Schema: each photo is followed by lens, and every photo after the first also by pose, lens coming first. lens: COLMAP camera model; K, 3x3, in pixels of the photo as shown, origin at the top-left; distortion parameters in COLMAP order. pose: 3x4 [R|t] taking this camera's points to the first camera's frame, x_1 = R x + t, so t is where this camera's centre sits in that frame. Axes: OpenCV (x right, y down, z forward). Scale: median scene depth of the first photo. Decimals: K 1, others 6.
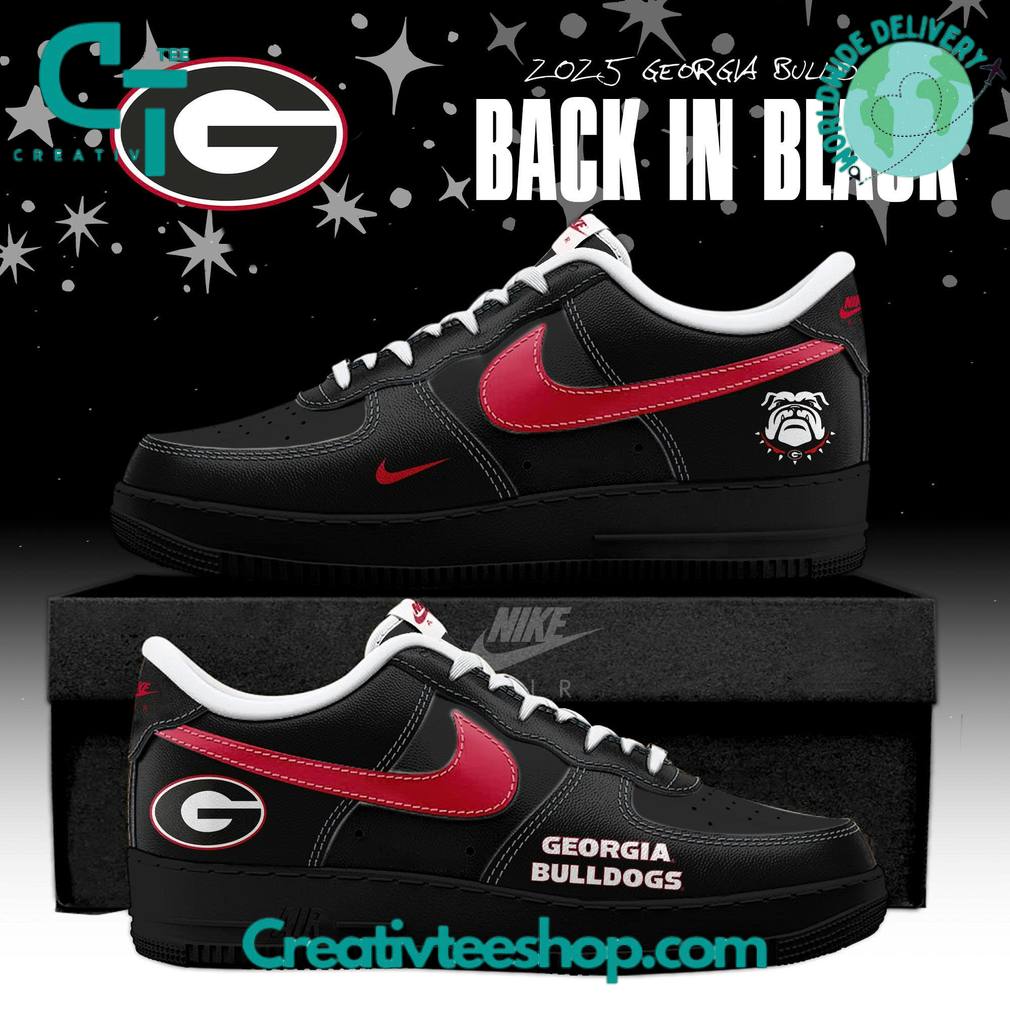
lens RADIAL K [[7341.8, 0, 504.0], [0, 7341.8, 506.0], [0, 0, 1]] dist [-0.498099, 0.000000]
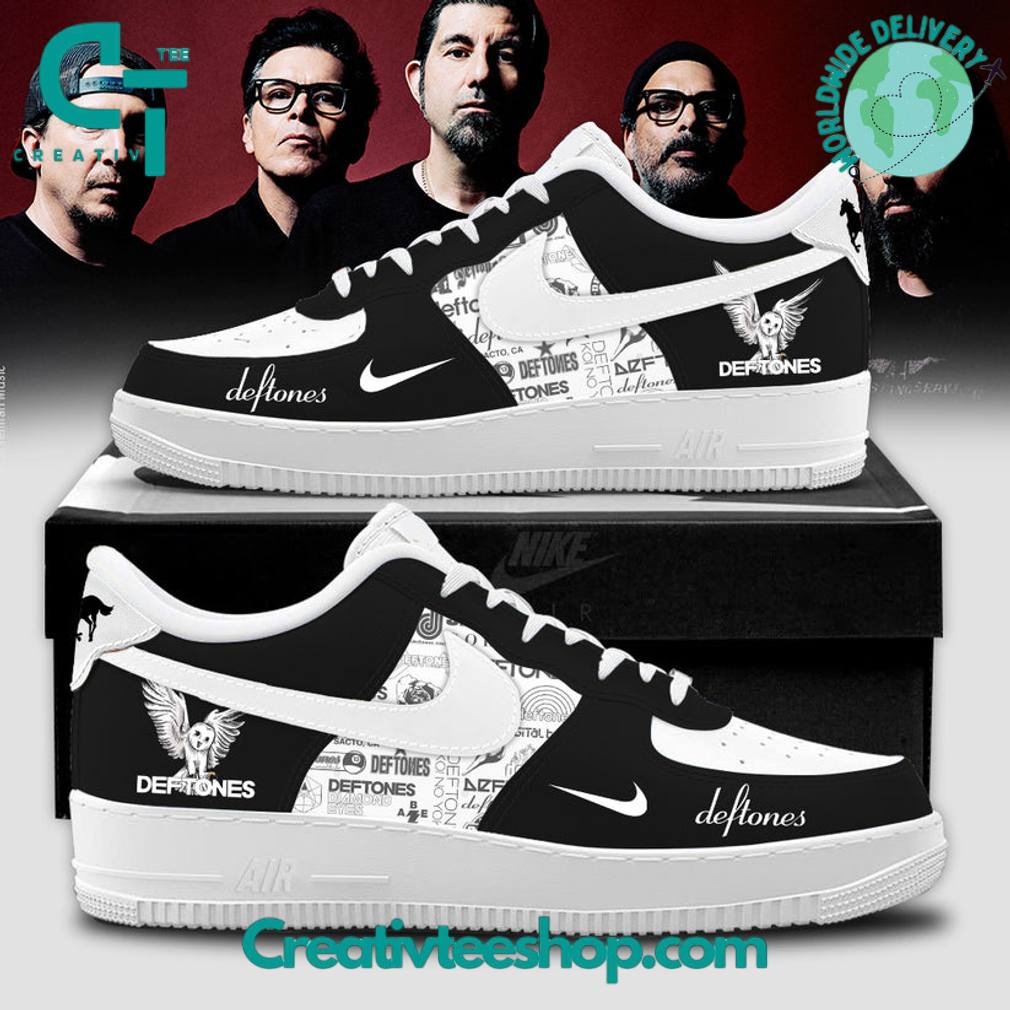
lens RADIAL K [[7341.8, 0, 505.9], [0, 7341.8, 504.2], [0, 0, 1]] dist [-0.498099, 0.000000]
pose [[1.000000, -0.000230, 0.000149, 0.000099], [0.000228, 0.999925, 0.012211, 0.002326], [-0.000152, -0.012211, 0.999925, 0.134689]]
